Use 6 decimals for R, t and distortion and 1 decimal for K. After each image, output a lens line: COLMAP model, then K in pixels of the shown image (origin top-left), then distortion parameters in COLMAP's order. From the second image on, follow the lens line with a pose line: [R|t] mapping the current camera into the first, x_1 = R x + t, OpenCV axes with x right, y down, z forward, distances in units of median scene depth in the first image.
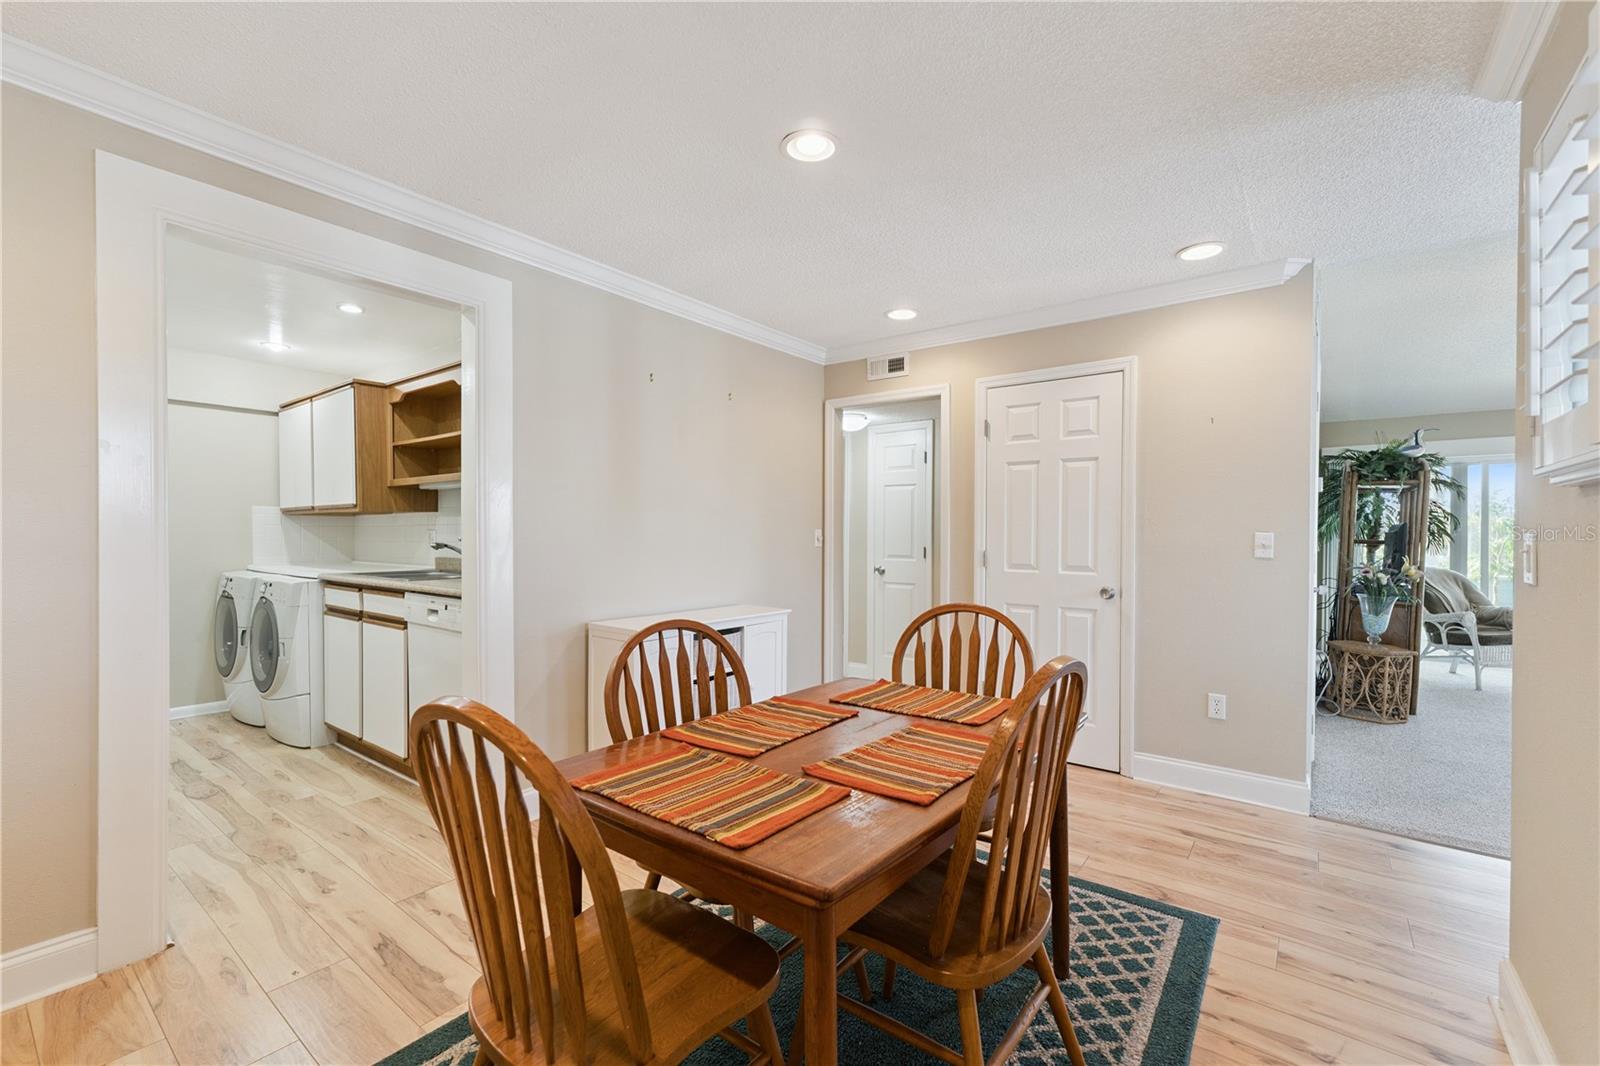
lens RADIAL K [[677.0, 0, 805.0], [0, 677.0, 539.4], [0, 0, 1]] dist [0.003232, 0.000025]
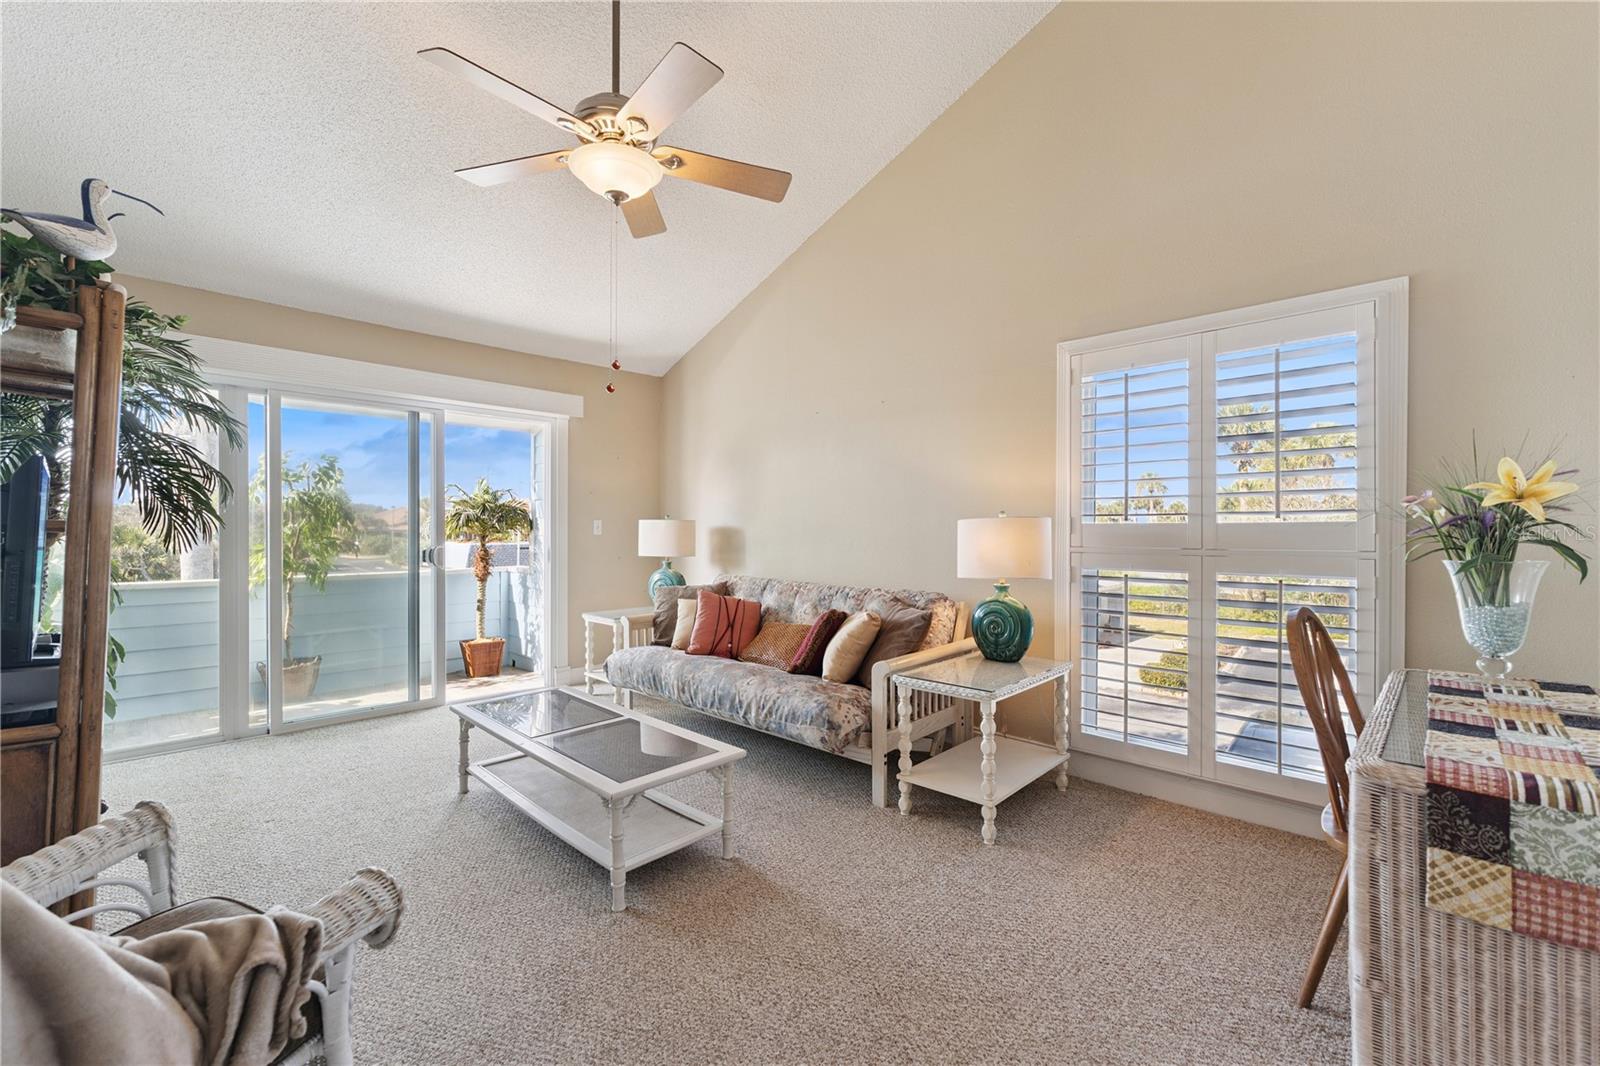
lens RADIAL K [[677.0, 0, 797.3], [0, 677.0, 526.6], [0, 0, 1]] dist [0.003232, 0.000025]
pose [[0.123277, -0.006867, 0.992349, 0.809617], [0.004640, 0.999969, 0.006344, 0.004784], [-0.992362, 0.003823, 0.123305, 0.817977]]
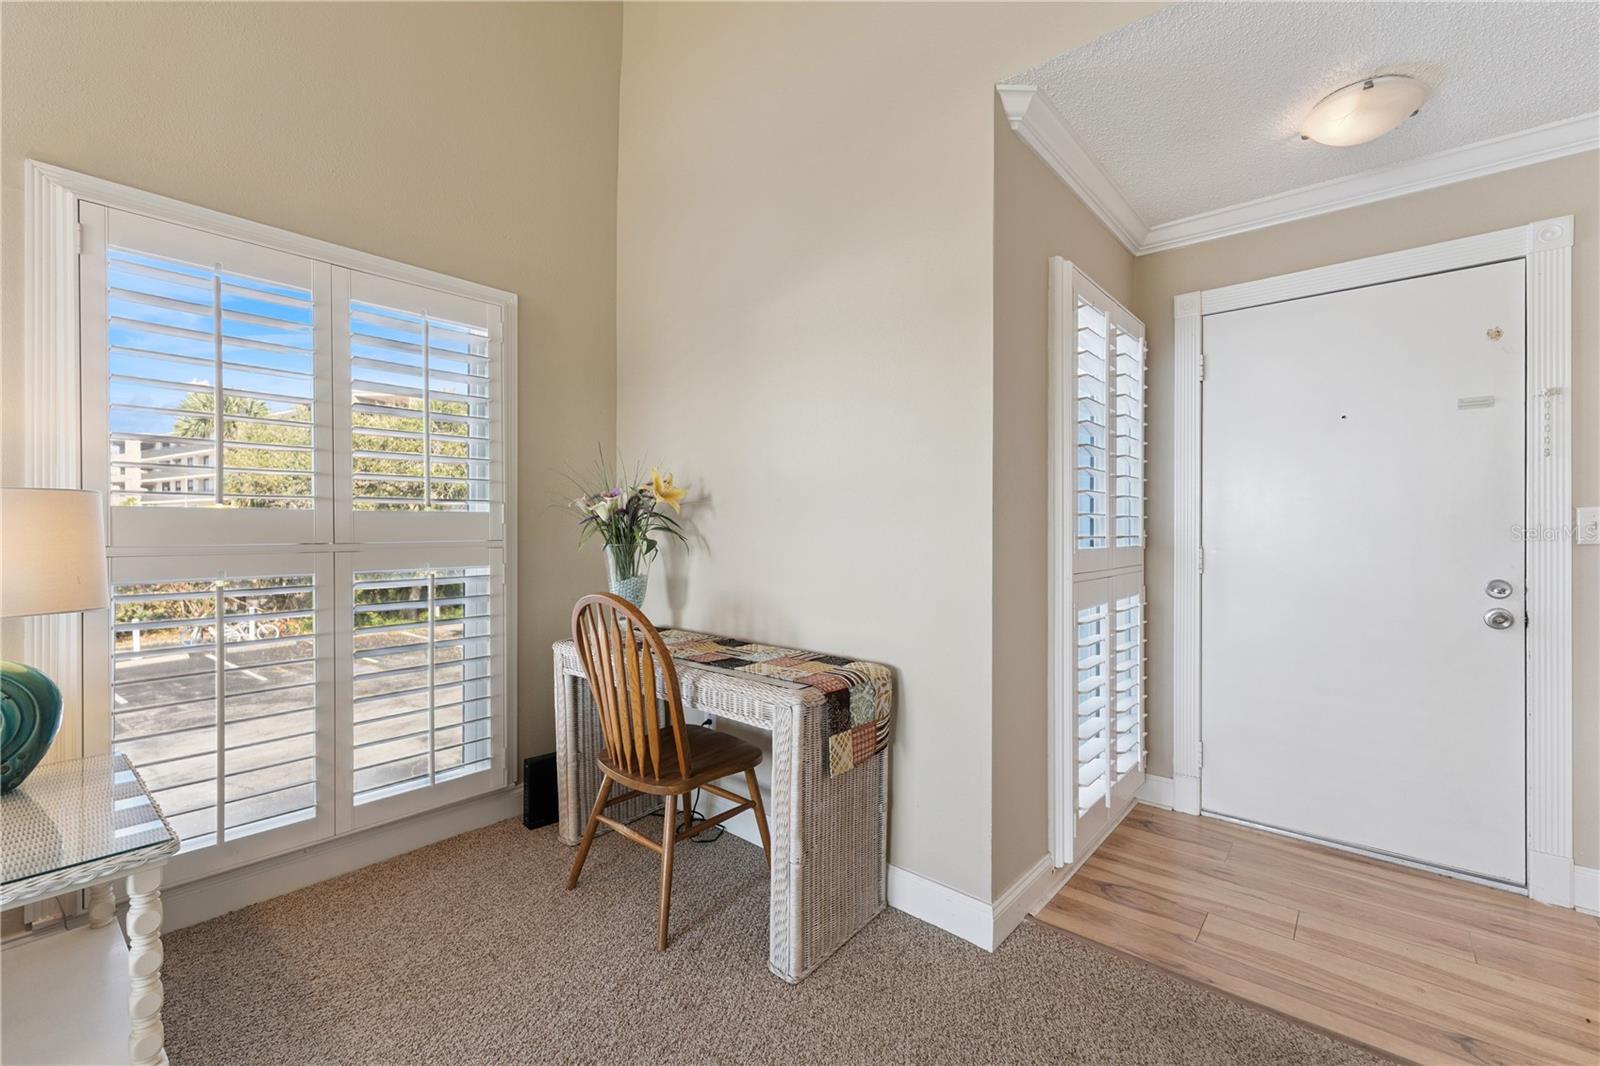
lens RADIAL K [[677.0, 0, 813.4], [0, 677.0, 532.4], [0, 0, 1]] dist [0.003232, 0.000025]
pose [[-0.998879, -0.012088, 0.045760, 1.087947], [-0.011615, 0.999877, 0.010586, 0.013326], [-0.045882, 0.010042, -0.998896, 0.982046]]
